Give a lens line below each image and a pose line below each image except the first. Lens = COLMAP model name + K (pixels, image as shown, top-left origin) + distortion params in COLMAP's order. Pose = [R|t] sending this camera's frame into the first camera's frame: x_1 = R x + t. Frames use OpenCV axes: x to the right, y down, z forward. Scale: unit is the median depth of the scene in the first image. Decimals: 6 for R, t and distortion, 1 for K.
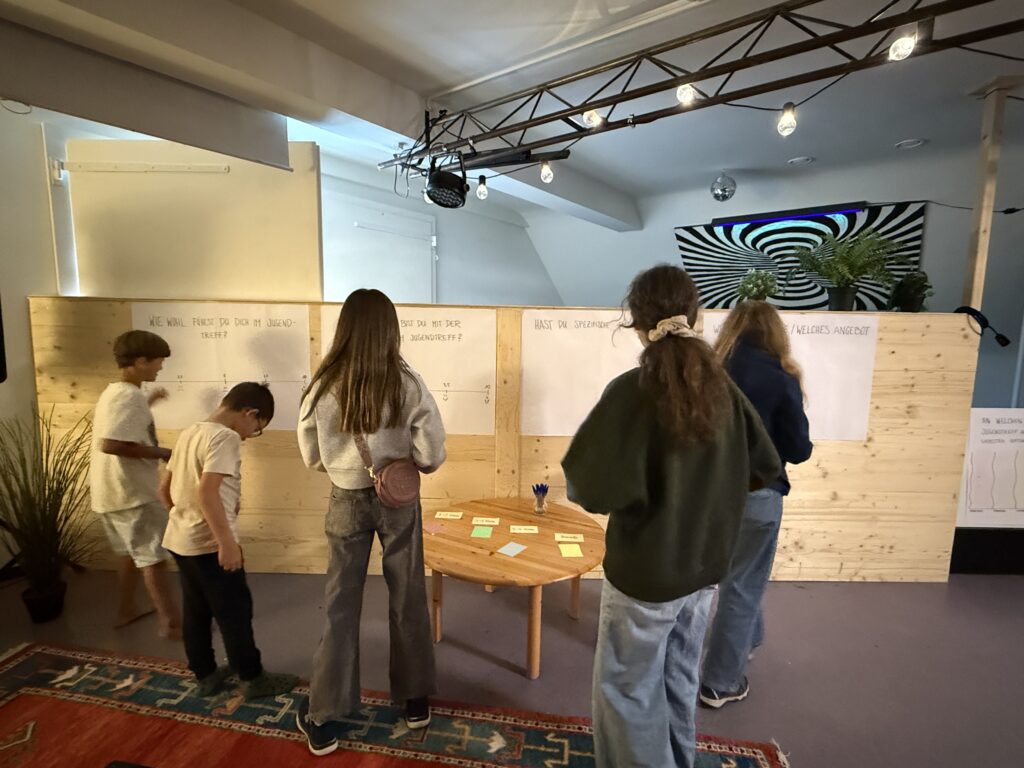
lens RADIAL K [[495.5, 0, 507.1], [0, 495.5, 384.1], [0, 0, 1]] dist [0.002295, 0.000518]
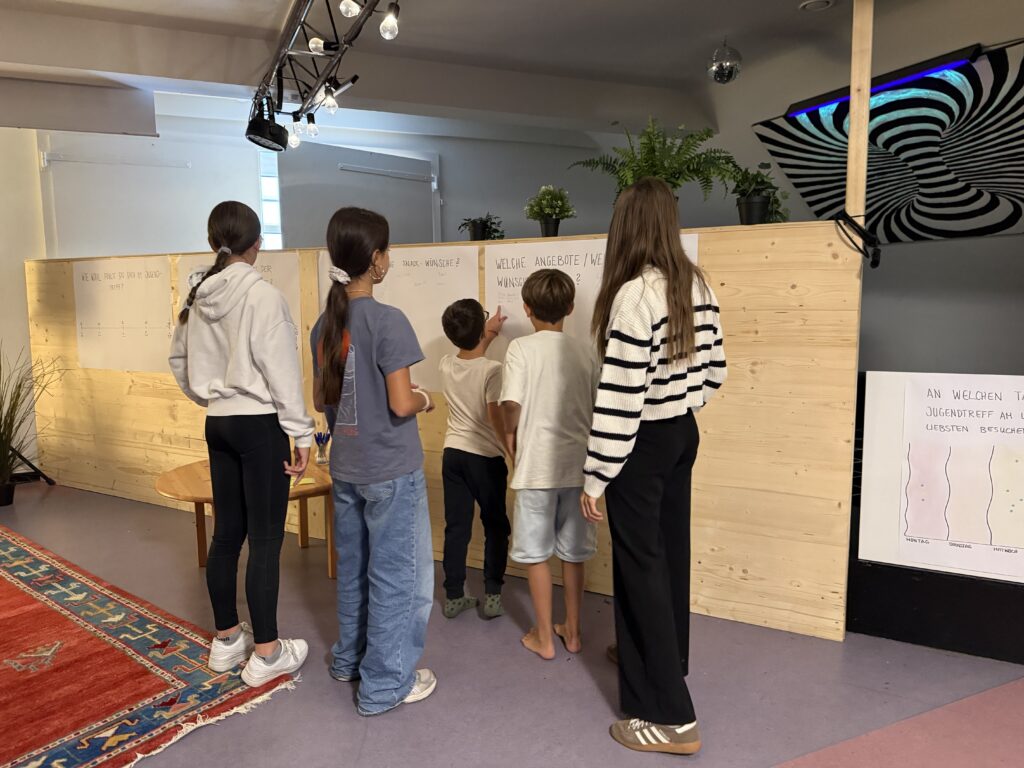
lens RADIAL K [[725.0, 0, 498.0], [0, 725.0, 378.0], [0, 0, 1]] dist [0.045453, -0.055607]
pose [[0.874156, 0.031027, -0.484653, 0.978223], [-0.037384, 0.999295, -0.003456, 0.081616], [0.484204, 0.021139, 0.874700, -0.047429]]
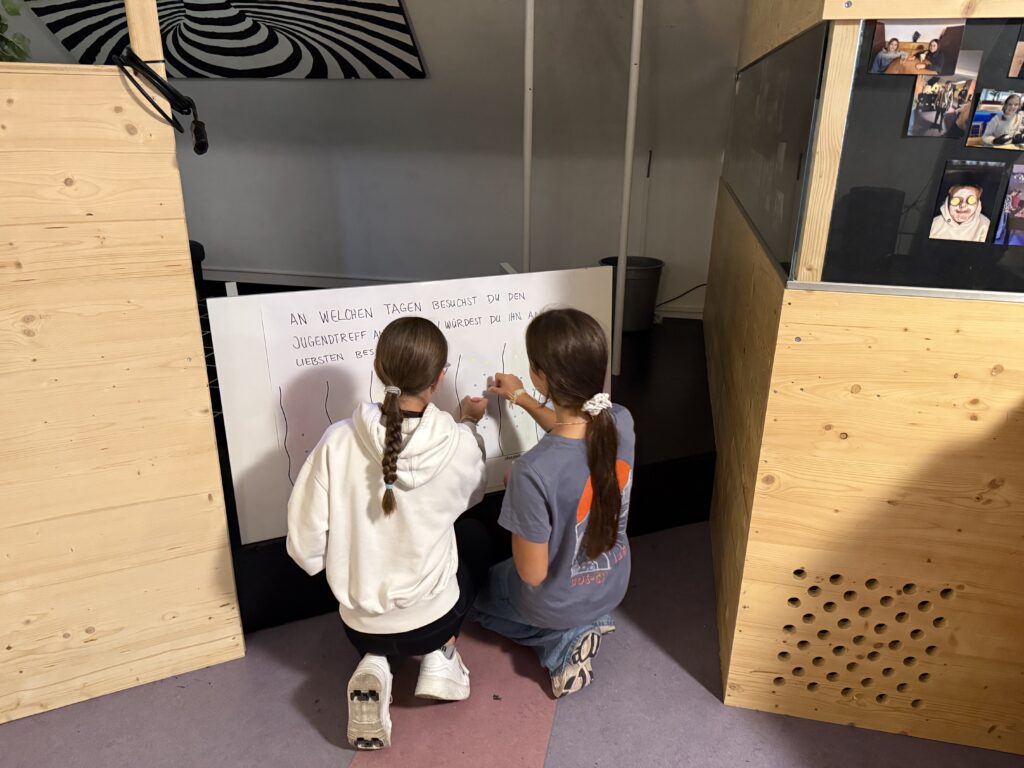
lens RADIAL K [[729.2, 0, 512.0], [0, 729.2, 384.0], [0, 0, 1]] dist [0.008965, -0.018540]
pose [[0.907017, -0.147602, 0.394378, 0.913273], [0.052154, 0.968721, 0.242611, -0.024207], [-0.417852, -0.199484, 0.886344, 0.314321]]
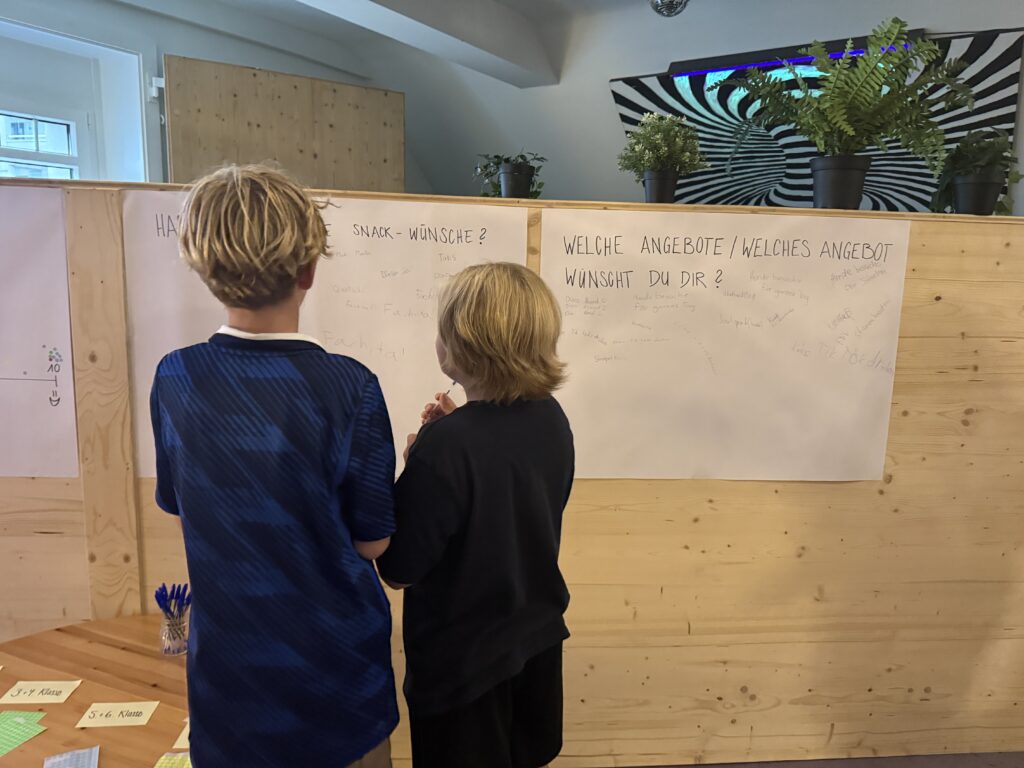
lens RADIAL K [[729.2, 0, 512.0], [0, 729.2, 384.0], [0, 0, 1]] dist [0.008965, -0.018540]
pose [[0.997191, 0.001180, 0.074895, 0.307588], [-0.004224, 0.999171, 0.040490, -0.008208], [-0.074785, -0.040693, 0.996369, 0.318090]]
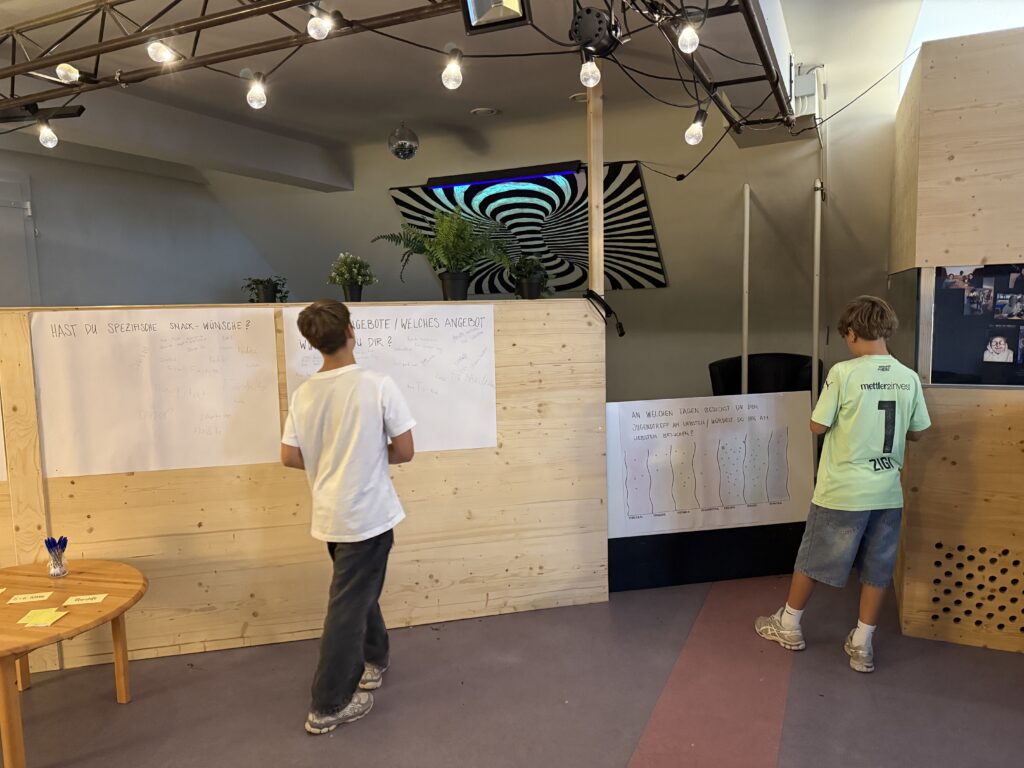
lens RADIAL K [[730.3, 0, 508.8], [0, 730.3, 380.5], [0, 0, 1]] dist [0.110759, -0.159432]
pose [[0.974753, -0.058414, 0.215510, 0.472697], [0.063434, 0.997850, -0.016446, 0.019676], [-0.214086, 0.029702, 0.976363, -0.259624]]
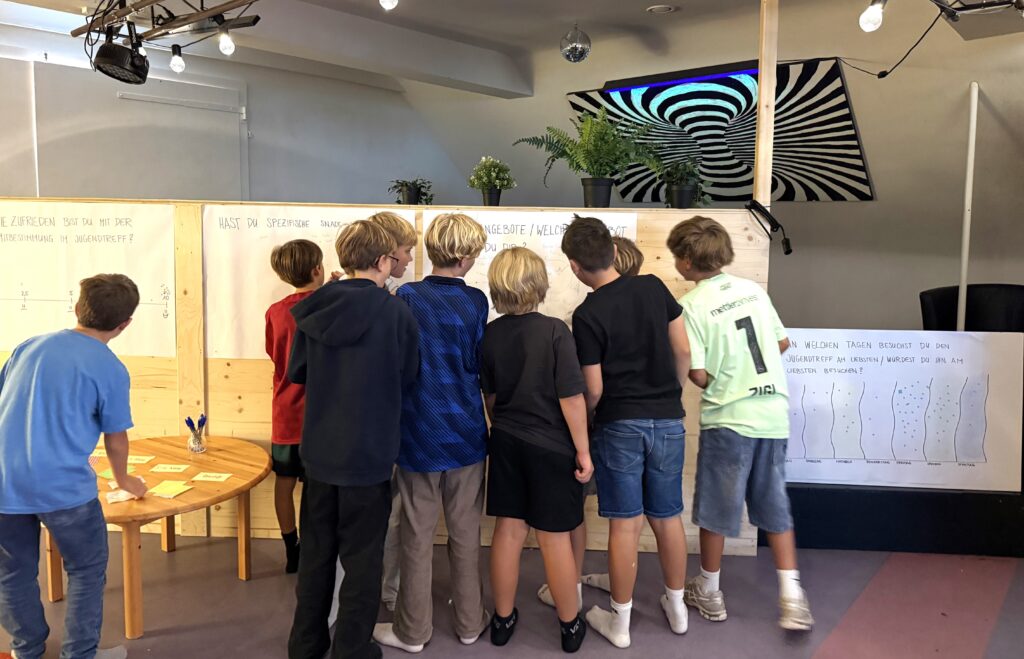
lens RADIAL K [[718.6, 0, 506.5], [0, 718.6, 268.3], [0, 0, 1]] dist [0.194872, -0.430396]
pose [[0.997727, 0.004845, -0.067213, 0.595689], [-0.008086, 0.998813, -0.048029, 0.011287], [0.066900, 0.048463, 0.996582, -0.185003]]
